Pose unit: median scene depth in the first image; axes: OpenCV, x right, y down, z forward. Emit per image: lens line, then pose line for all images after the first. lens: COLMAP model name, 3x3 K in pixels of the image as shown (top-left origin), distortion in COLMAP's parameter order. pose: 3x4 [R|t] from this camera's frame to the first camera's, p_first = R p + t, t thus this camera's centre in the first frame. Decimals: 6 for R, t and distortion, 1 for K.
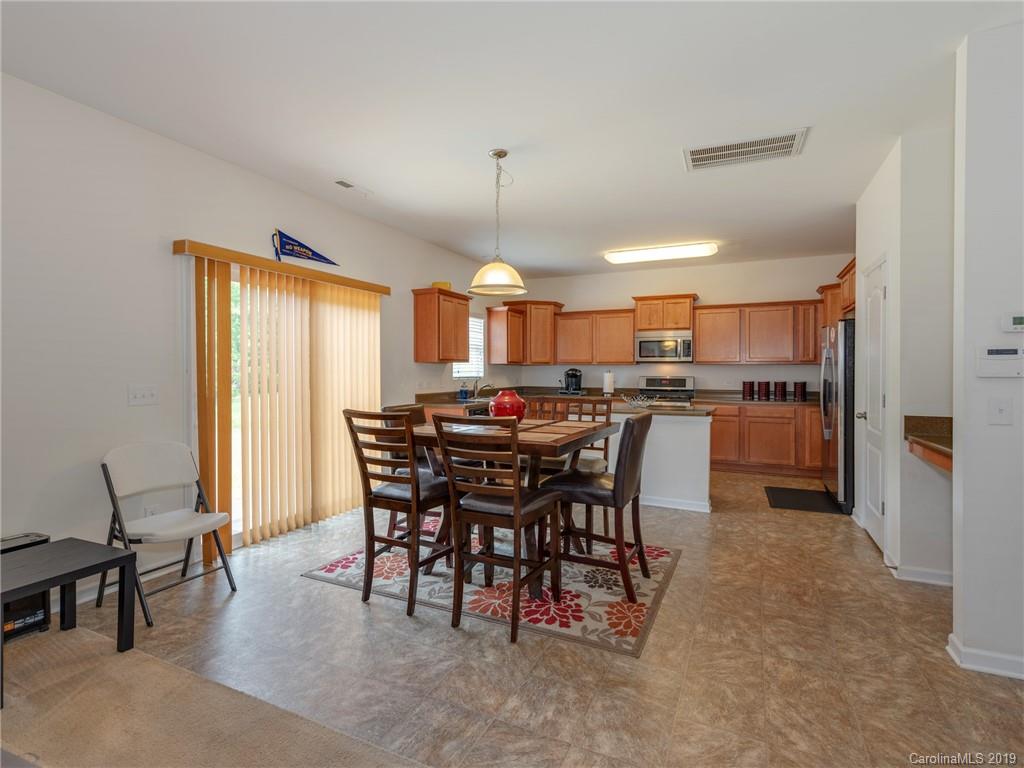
lens RADIAL K [[496.4, 0, 517.0], [0, 496.4, 379.1], [0, 0, 1]] dist [0.013452, 0.000005]
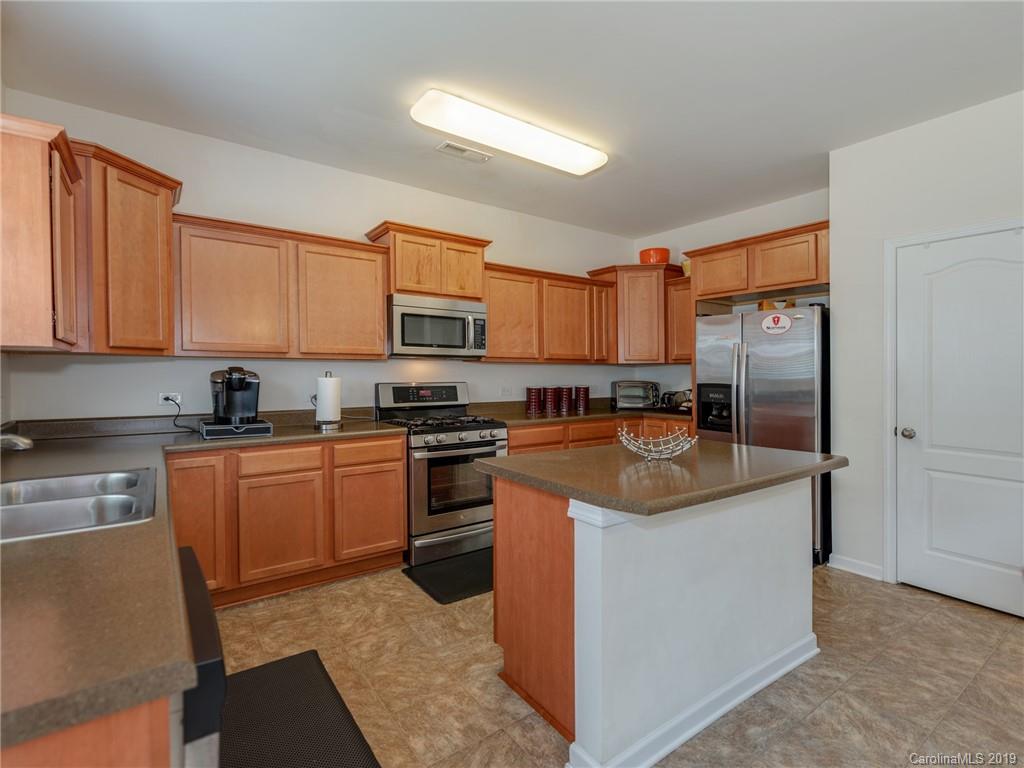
lens RADIAL K [[475.2, 0, 507.8], [0, 475.2, 372.9], [0, 0, 1]] dist [0.010996, -0.000278]
pose [[0.485009, -0.002658, 0.874505, -0.126845], [0.014629, 0.999880, -0.005074, -0.013502], [-0.874387, 0.015254, 0.484989, 0.728365]]
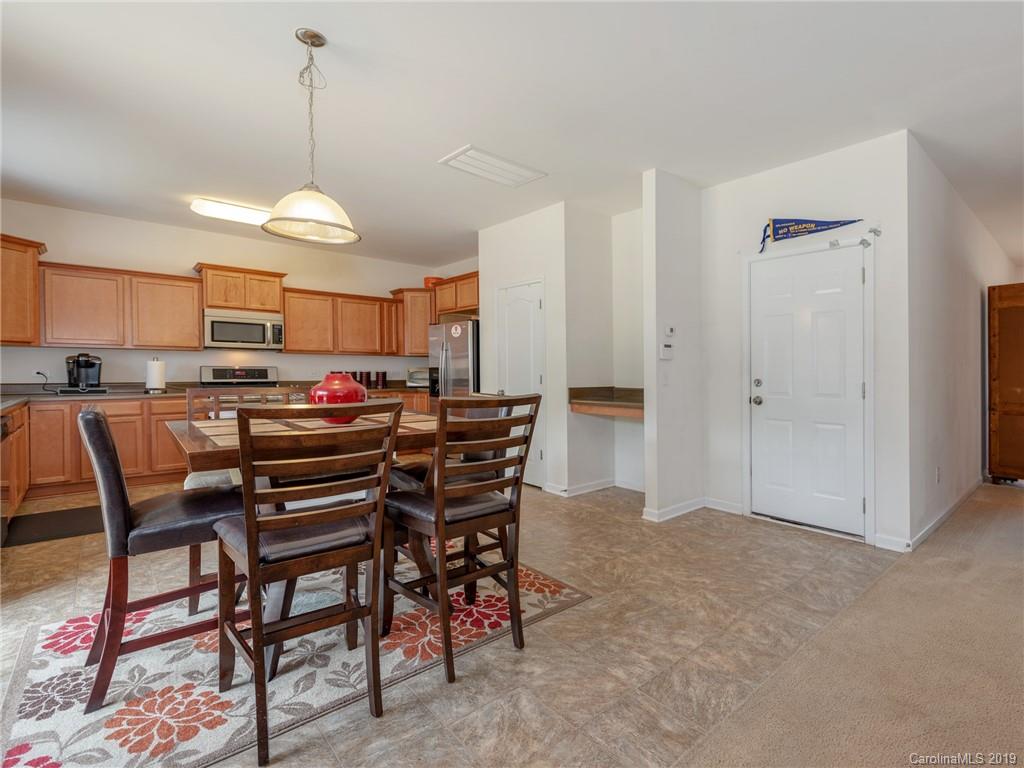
lens RADIAL K [[492.8, 0, 560.1], [0, 492.8, 371.2], [0, 0, 1]] dist [0.012112, -0.000850]
pose [[0.385332, 0.000240, 0.922778, -0.281075], [0.011669, 0.999919, -0.005132, 0.014158], [-0.922704, 0.012746, 0.385298, 0.208892]]
